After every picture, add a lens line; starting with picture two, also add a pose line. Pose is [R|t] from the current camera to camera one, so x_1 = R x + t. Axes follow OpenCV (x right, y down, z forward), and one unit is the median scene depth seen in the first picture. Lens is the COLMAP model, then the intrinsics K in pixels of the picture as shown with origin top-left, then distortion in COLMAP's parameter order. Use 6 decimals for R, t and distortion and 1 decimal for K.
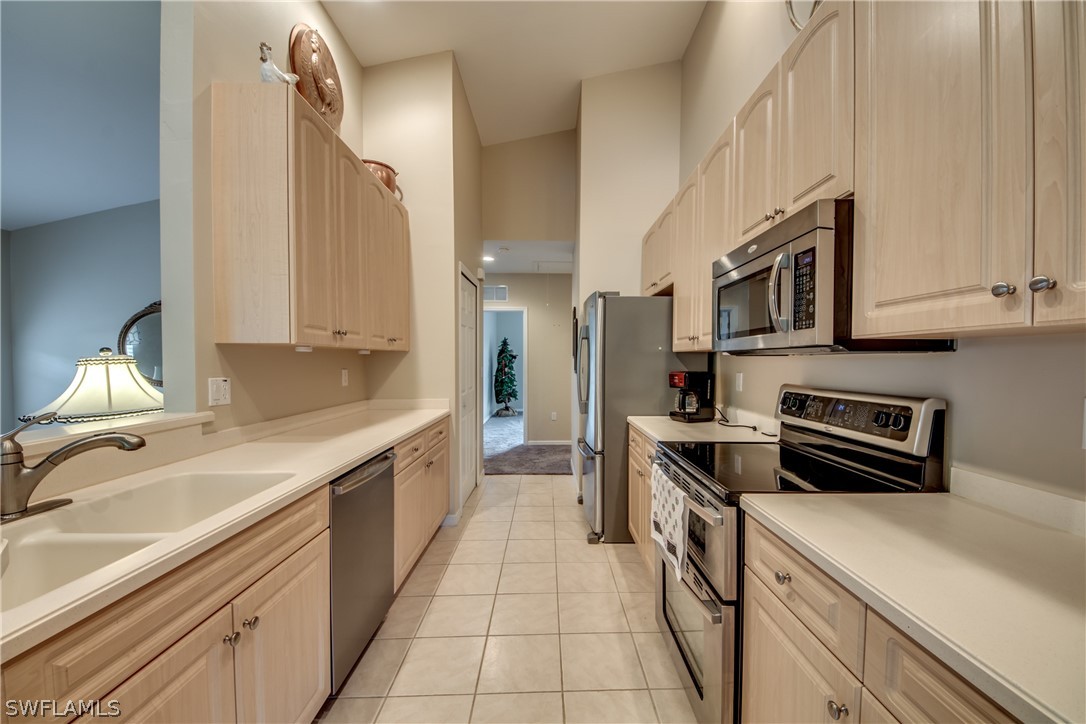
lens RADIAL K [[414.6, 0, 537.3], [0, 414.6, 370.0], [0, 0, 1]] dist [-0.014545, -0.004314]
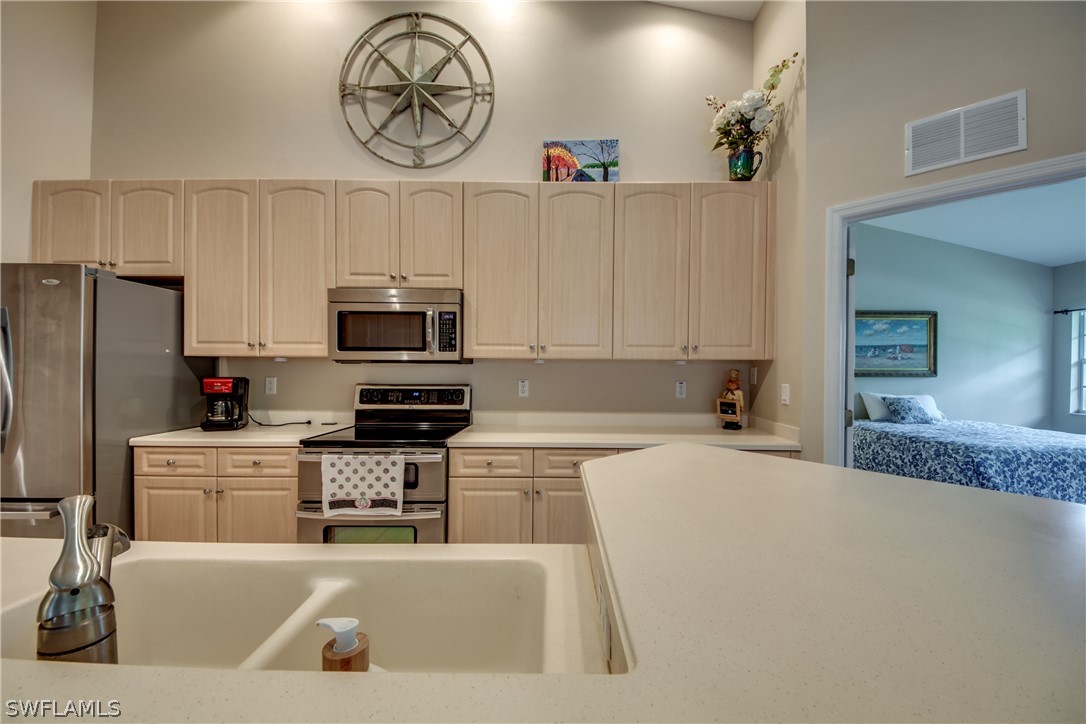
lens RADIAL K [[432.9, 0, 571.3], [0, 432.9, 362.6], [0, 0, 1]] dist [0.017070, -0.000116]
pose [[-0.021133, 0.010560, 0.999721, -1.453597], [0.014043, 0.999849, -0.010264, -0.019019], [-0.999678, 0.013822, -0.021278, 0.468603]]
